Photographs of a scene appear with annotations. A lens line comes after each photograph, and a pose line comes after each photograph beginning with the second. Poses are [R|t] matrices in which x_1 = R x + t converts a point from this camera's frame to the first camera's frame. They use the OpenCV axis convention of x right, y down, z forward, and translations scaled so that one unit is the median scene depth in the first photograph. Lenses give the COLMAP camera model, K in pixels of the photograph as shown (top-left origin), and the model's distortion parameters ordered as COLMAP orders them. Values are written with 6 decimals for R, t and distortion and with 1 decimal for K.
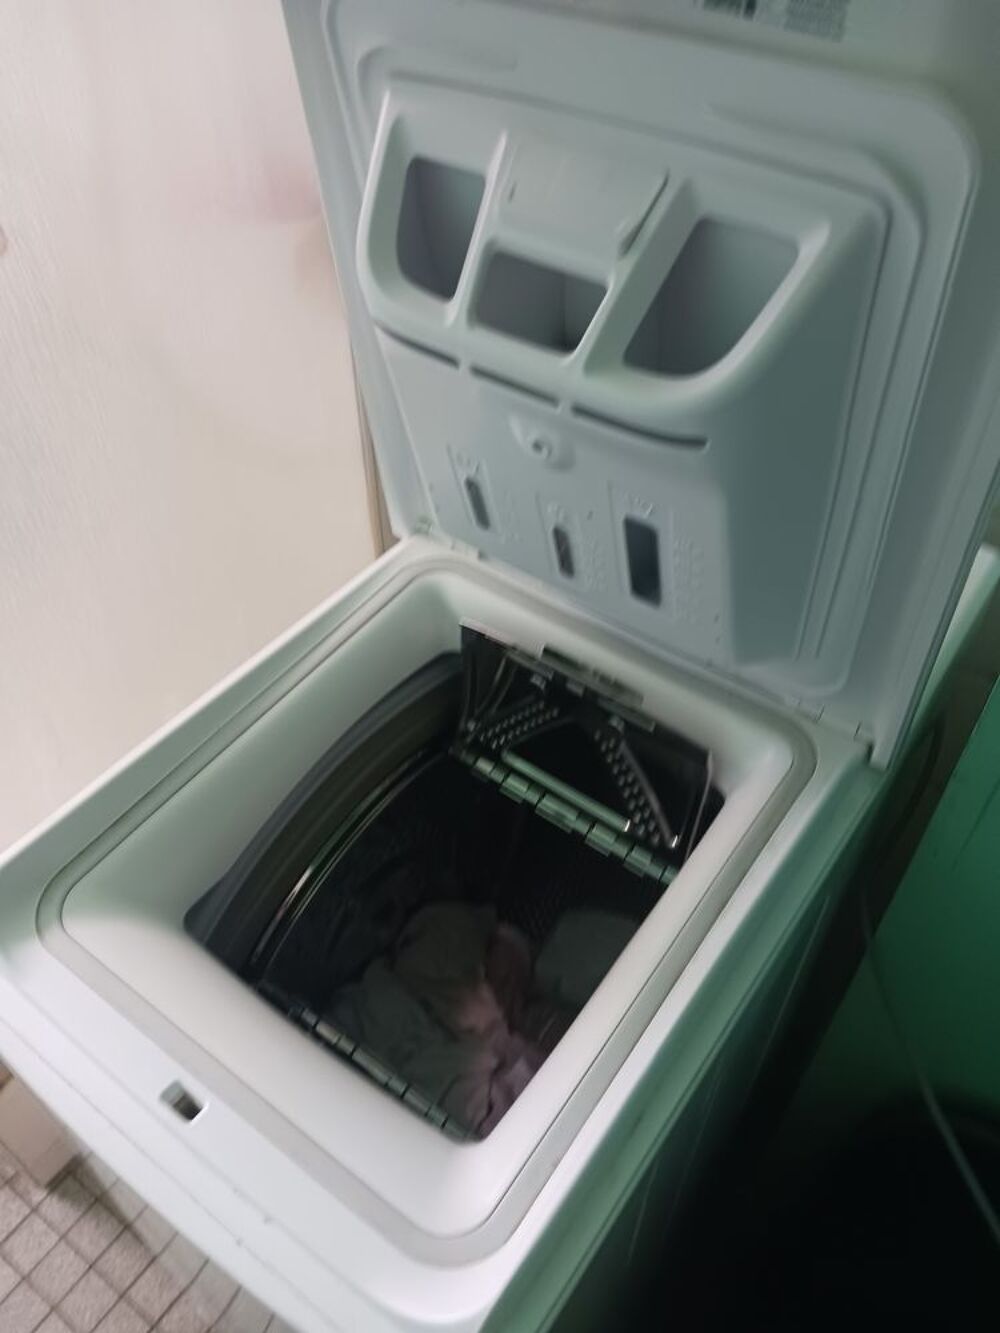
lens RADIAL K [[1060.5, 0, 508.0], [0, 1060.5, 671.2], [0, 0, 1]] dist [0.027095, -0.046672]
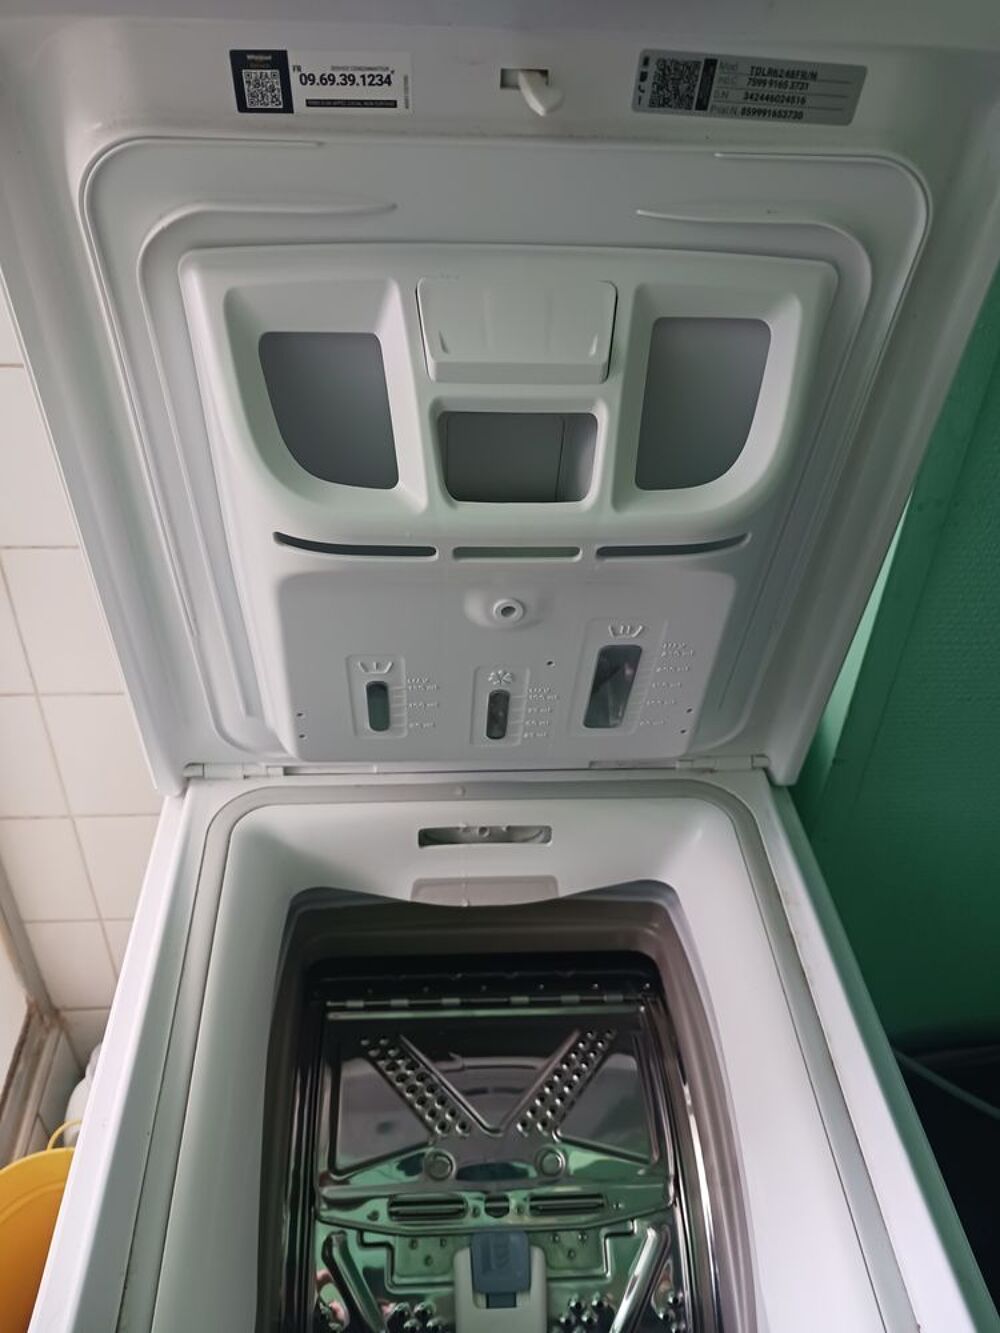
lens RADIAL K [[1060.5, 0, 508.0], [0, 1060.5, 671.2], [0, 0, 1]] dist [0.027095, -0.046672]
pose [[0.765294, -0.378934, 0.520321, -0.470293], [0.427842, 0.903399, 0.028643, -0.205982], [-0.480911, 0.200695, 0.853490, 0.287482]]
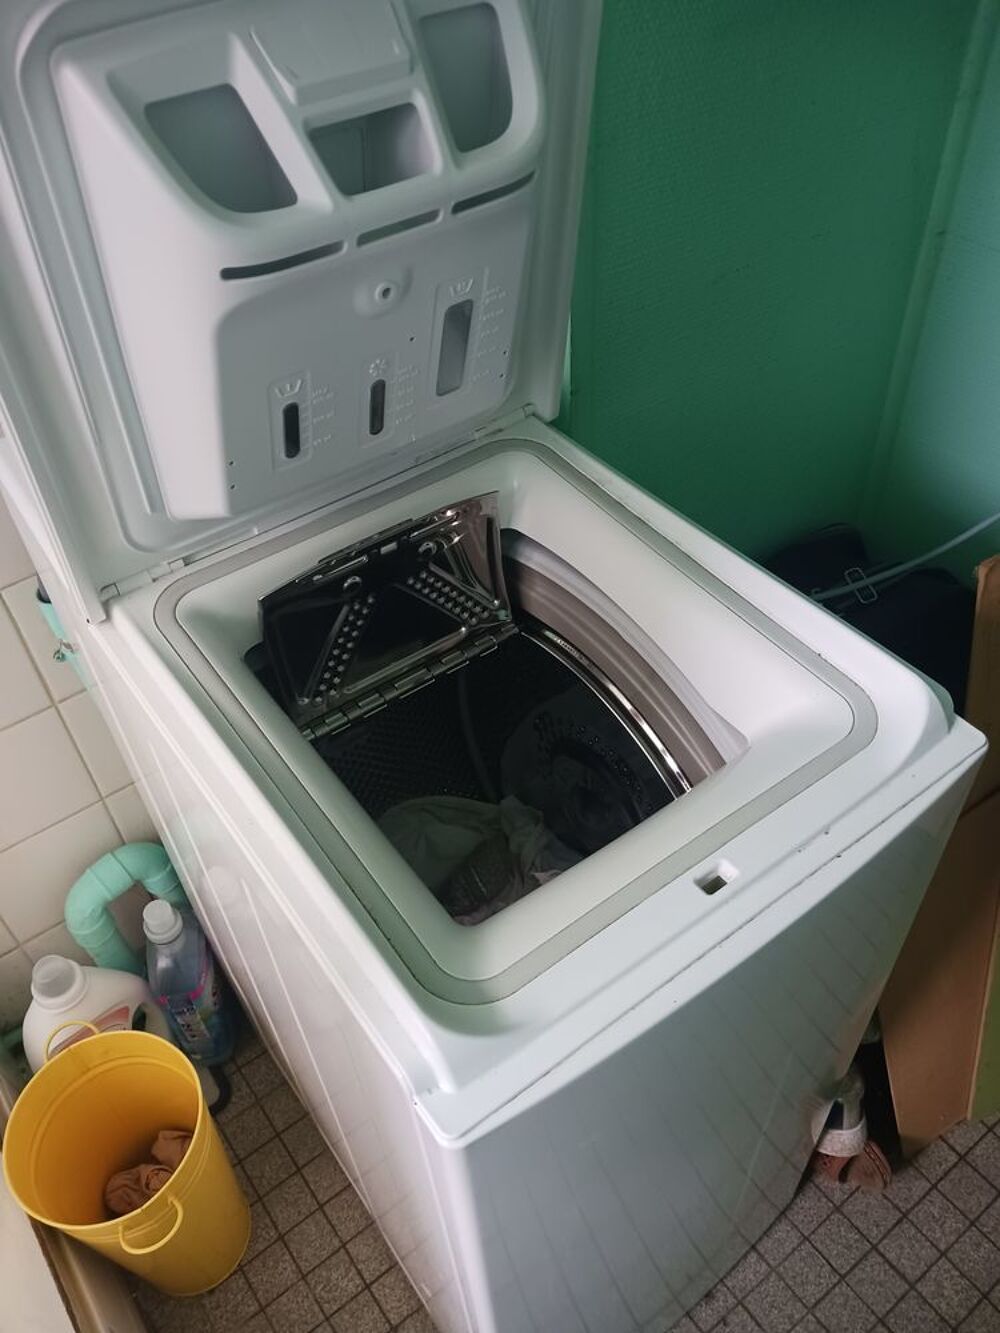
lens RADIAL K [[1060.5, 0, 508.0], [0, 1060.5, 671.2], [0, 0, 1]] dist [0.027095, -0.046672]
pose [[0.291484, -0.690004, 0.662519, -1.001995], [0.696340, 0.627919, 0.347604, -0.280613], [-0.655856, 0.360017, 0.663506, 0.348765]]
